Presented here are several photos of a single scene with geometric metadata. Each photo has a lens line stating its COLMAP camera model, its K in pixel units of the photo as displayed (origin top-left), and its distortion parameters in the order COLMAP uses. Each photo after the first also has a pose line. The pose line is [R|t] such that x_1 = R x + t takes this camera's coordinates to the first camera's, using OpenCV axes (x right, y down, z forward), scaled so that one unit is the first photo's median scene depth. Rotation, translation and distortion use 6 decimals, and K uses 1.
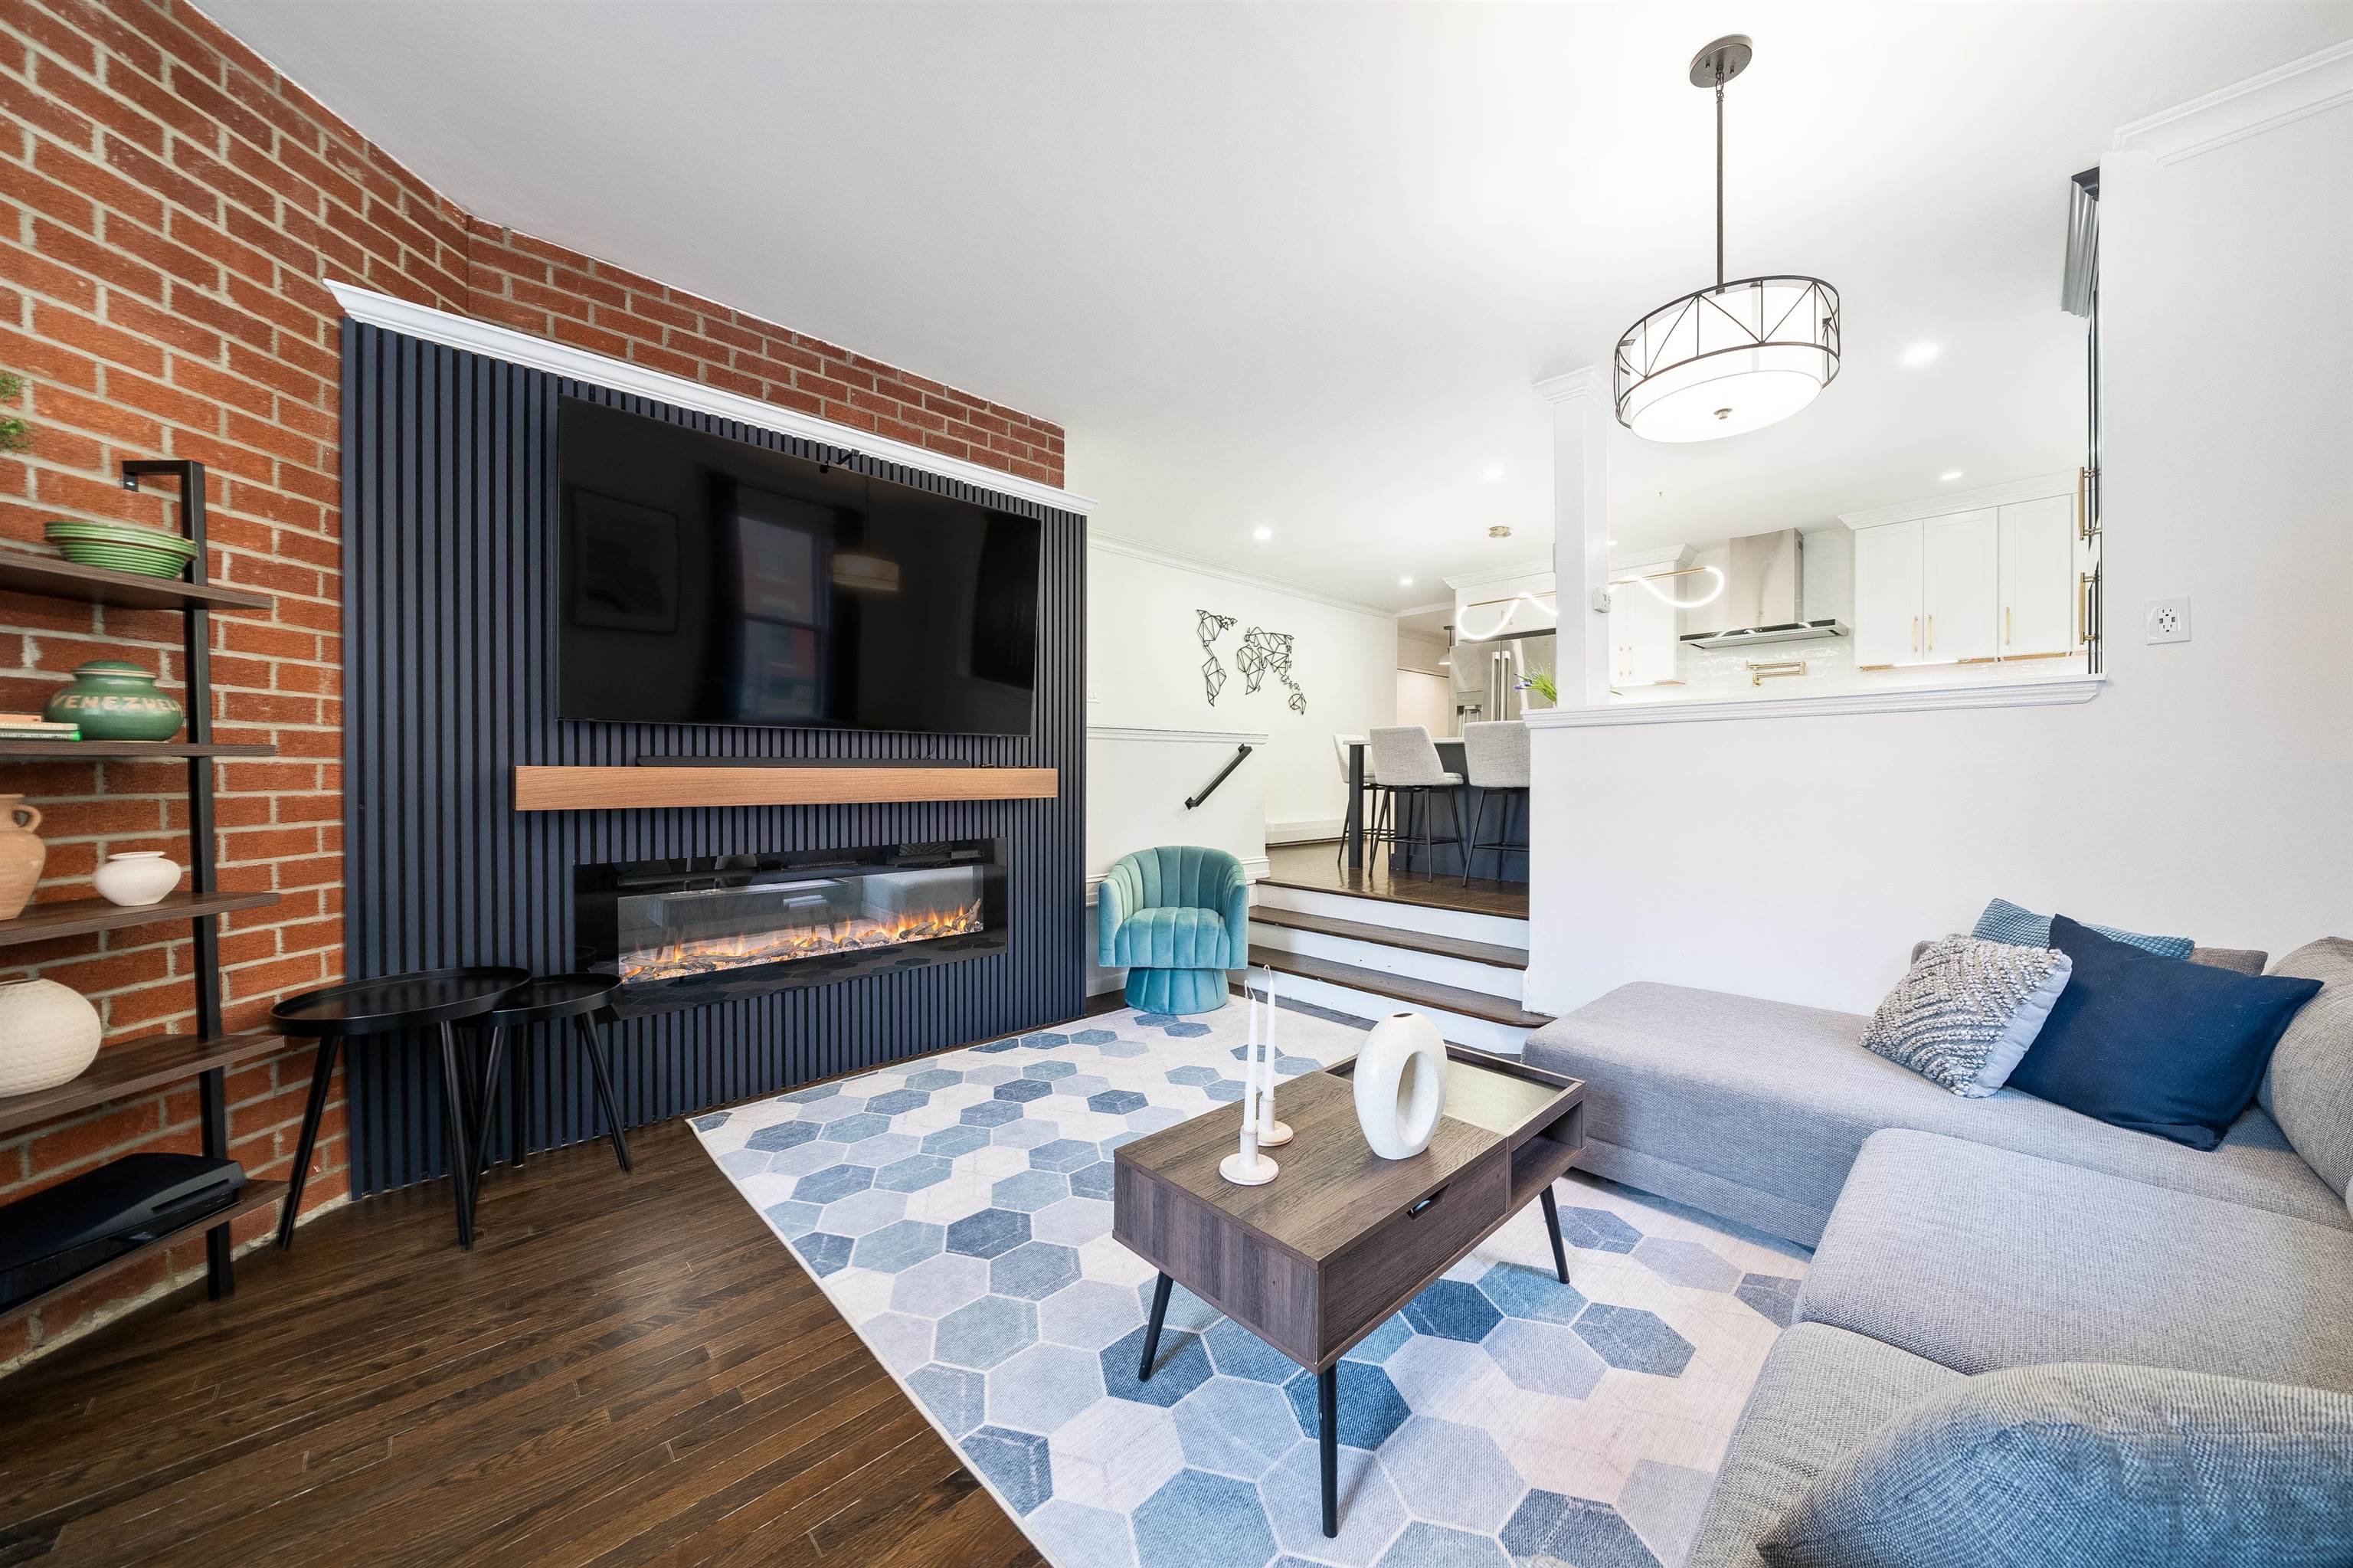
lens RADIAL K [[816.1, 0, 1189.1], [0, 816.1, 779.5], [0, 0, 1]] dist [-0.006740, 0.000478]
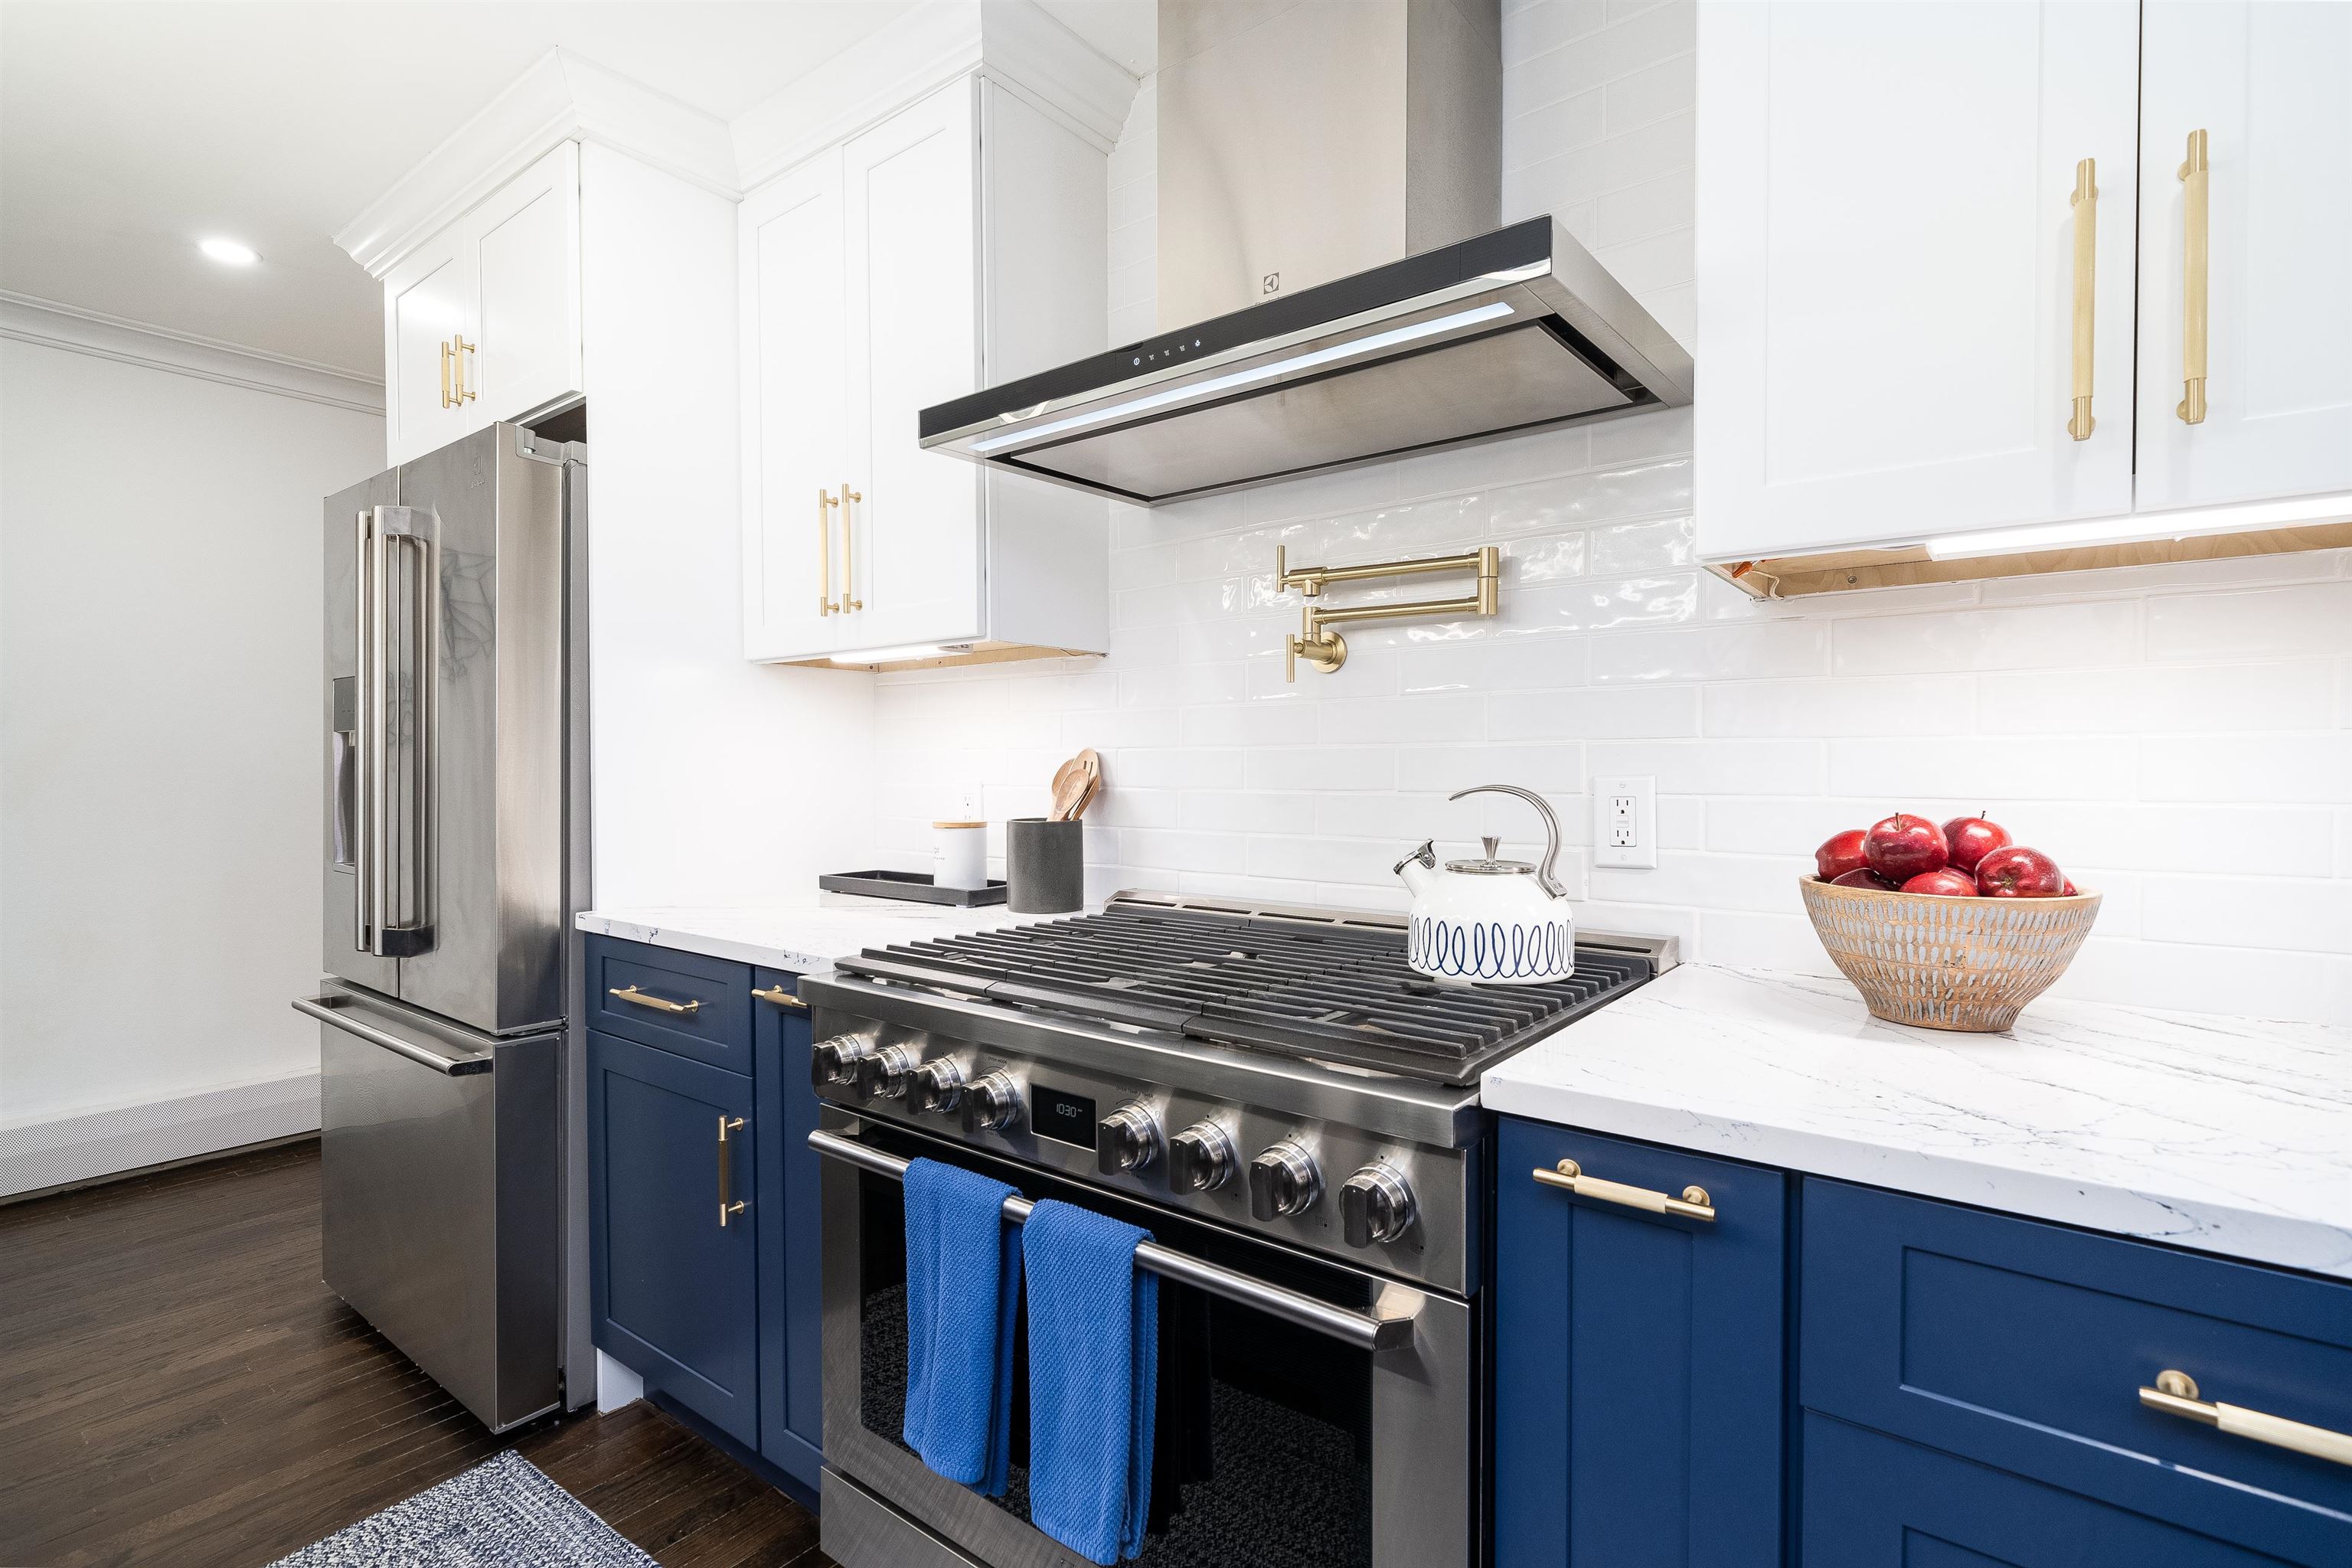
lens RADIAL K [[1105.3, 0, 1164.0], [0, 1105.3, 772.4], [0, 0, 1]] dist [-0.000466, -0.000024]
pose [[0.989287, -0.004360, 0.145919, 2.346910], [0.004349, 0.999990, 0.000394, -0.336898], [-0.145919, 0.000245, 0.989297, 2.758411]]
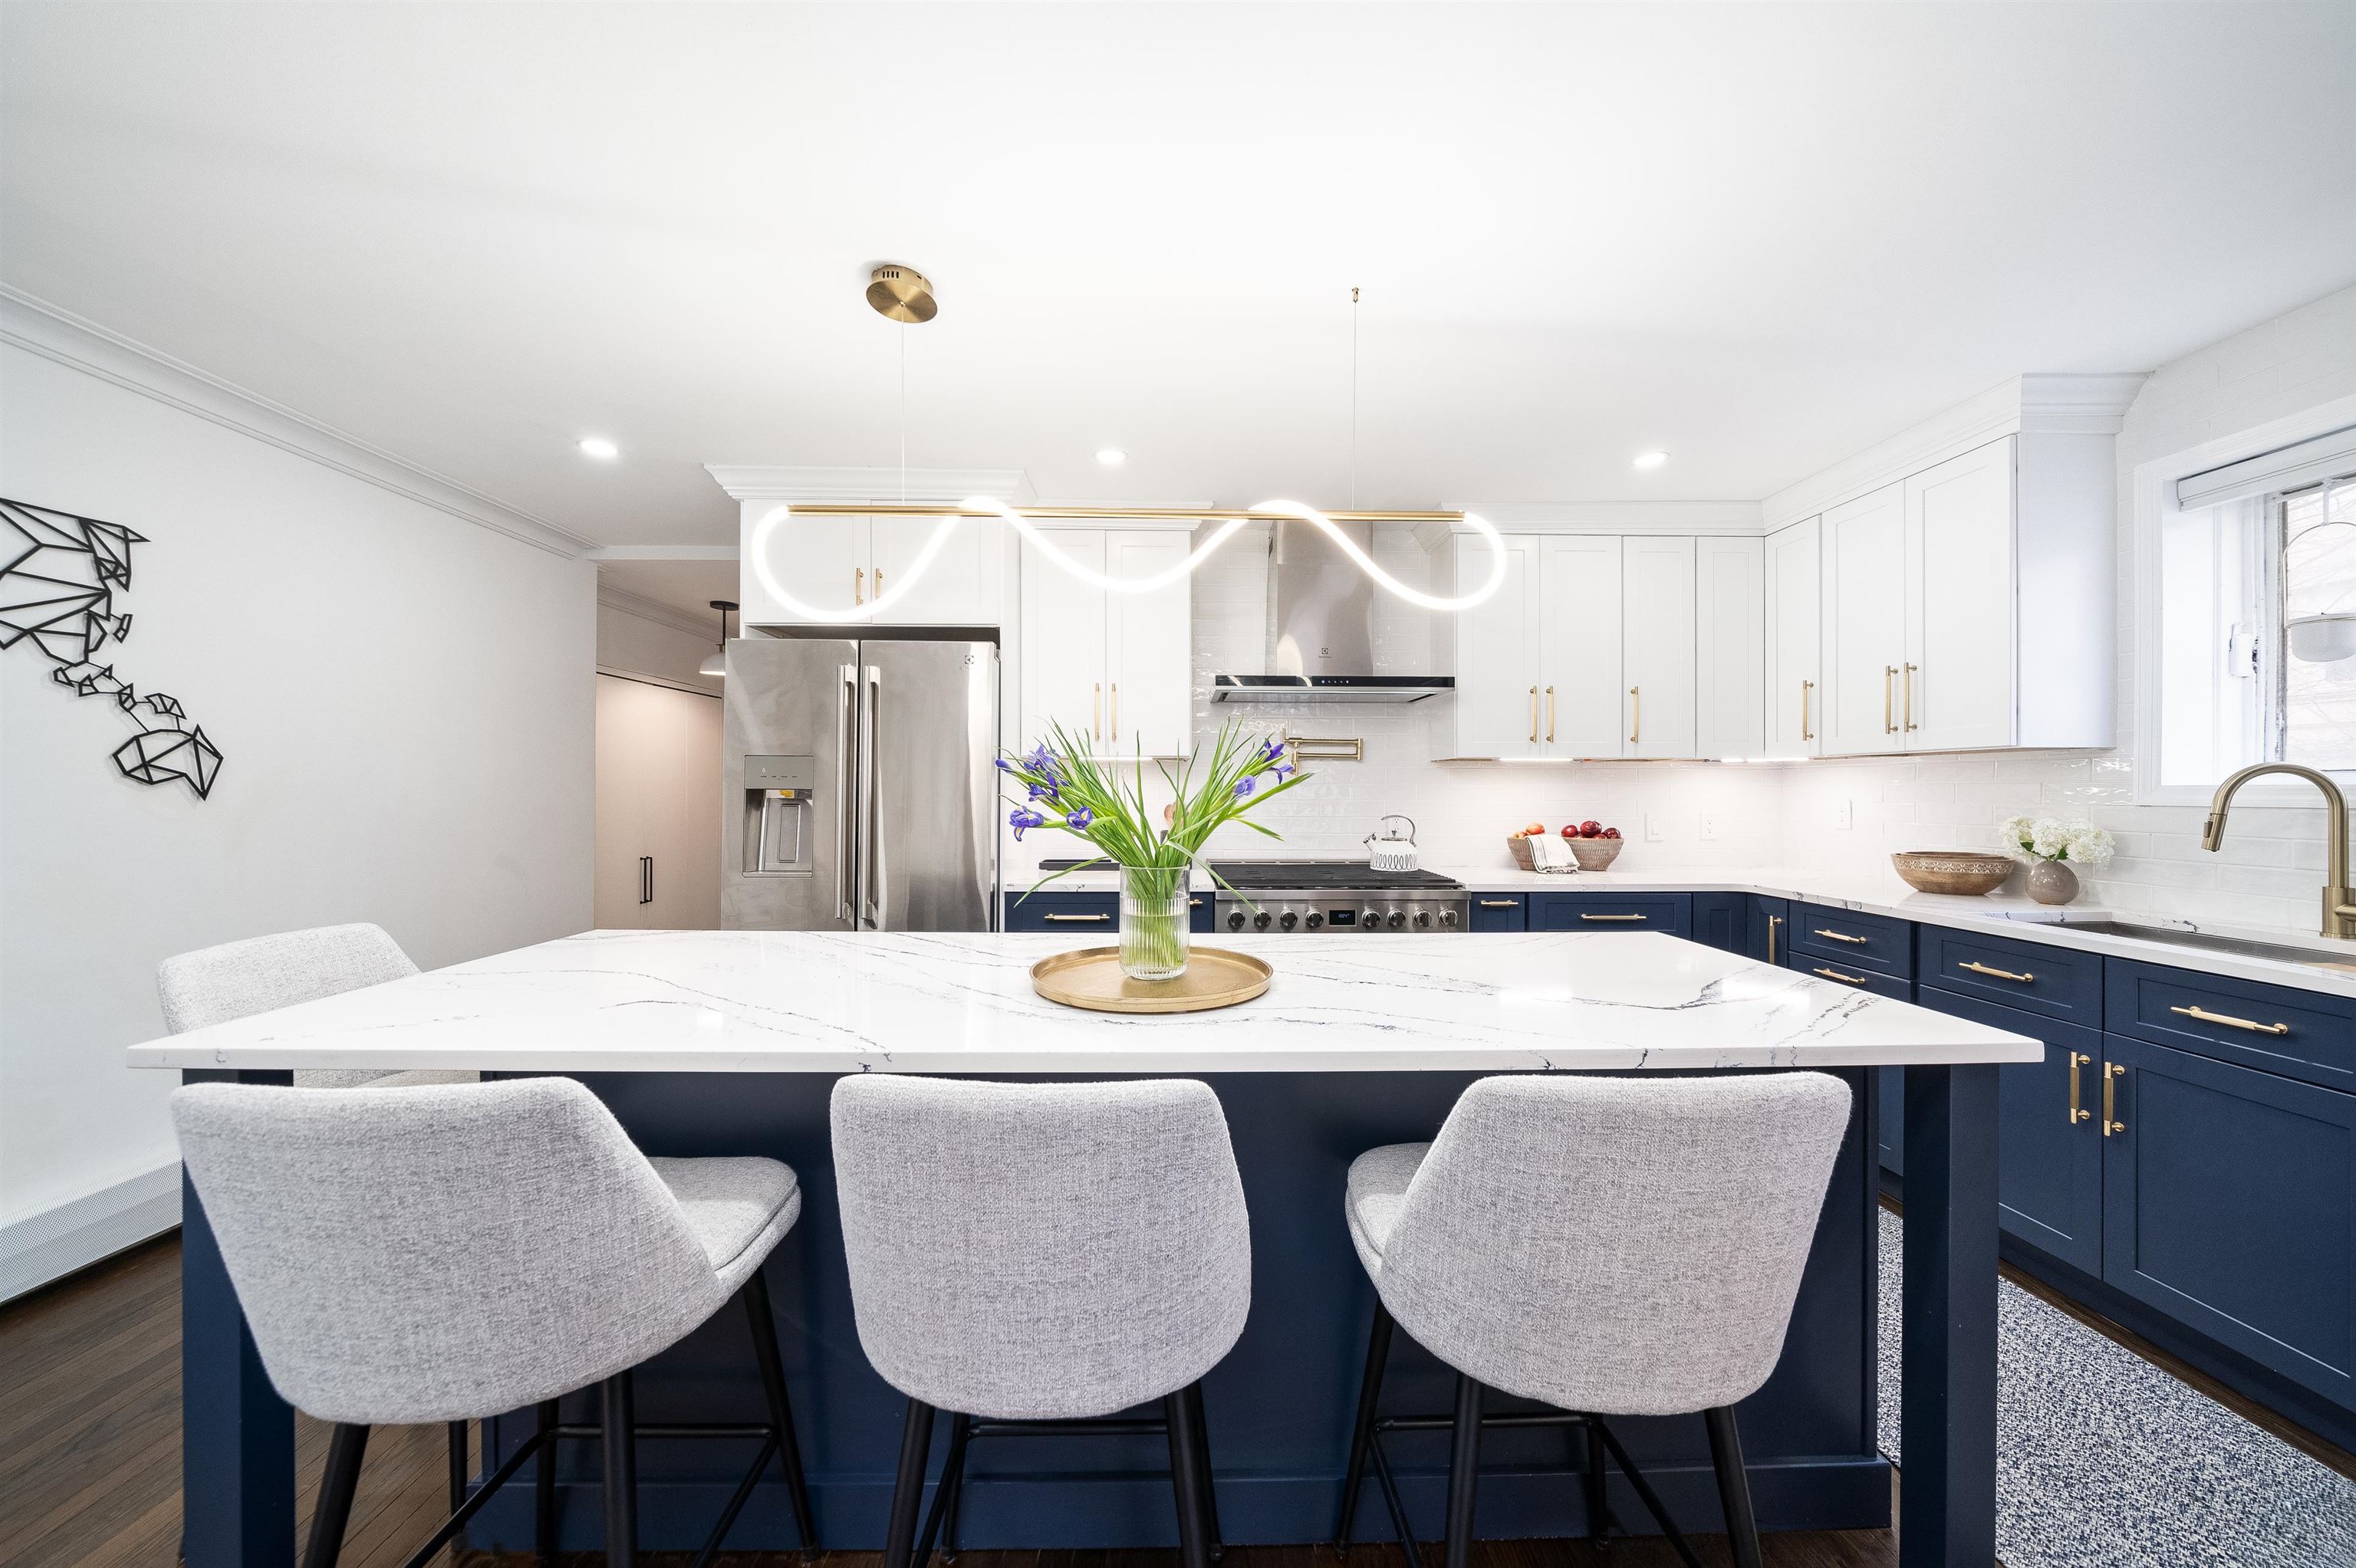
lens RADIAL K [[805.3, 0, 1178.0], [0, 805.3, 784.0], [0, 0, 1]] dist [-0.009597, 0.000220]
pose [[0.674132, 0.004133, 0.738599, 0.799034], [0.002717, 0.999964, -0.008075, -0.391833], [-0.738606, 0.007450, 0.674096, 2.554761]]
